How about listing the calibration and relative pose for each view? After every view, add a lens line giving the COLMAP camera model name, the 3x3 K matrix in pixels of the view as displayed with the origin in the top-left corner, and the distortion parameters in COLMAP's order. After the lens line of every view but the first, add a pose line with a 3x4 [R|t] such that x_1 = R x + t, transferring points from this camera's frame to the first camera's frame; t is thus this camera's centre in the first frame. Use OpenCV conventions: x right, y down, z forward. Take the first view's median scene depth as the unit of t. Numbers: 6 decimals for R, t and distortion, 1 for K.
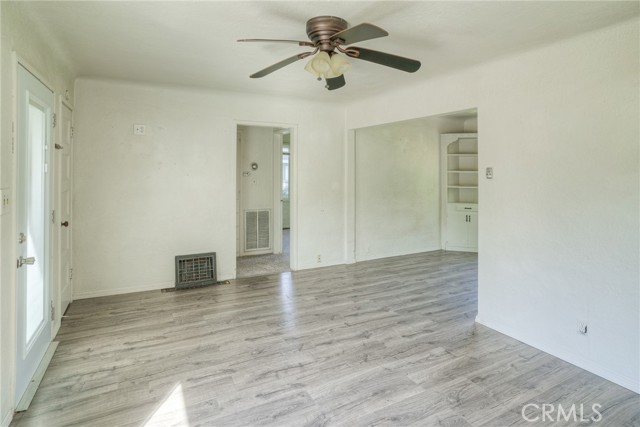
lens RADIAL K [[348.6, 0, 325.7], [0, 348.6, 176.6], [0, 0, 1]] dist [-0.035120, 0.001542]
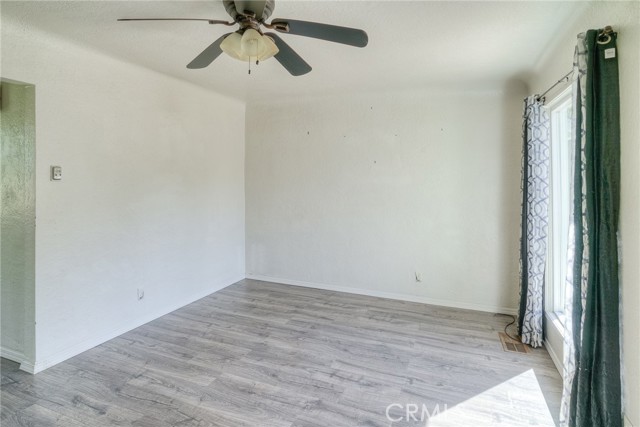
lens RADIAL K [[356.8, 0, 306.5], [0, 356.8, 186.0], [0, 0, 1]] dist [-0.018163, 0.003048]
pose [[-0.611443, -0.033738, 0.790569, -0.677834], [-0.002709, 0.999174, 0.040545, -0.022457], [-0.791284, 0.022649, -0.611030, 1.320893]]
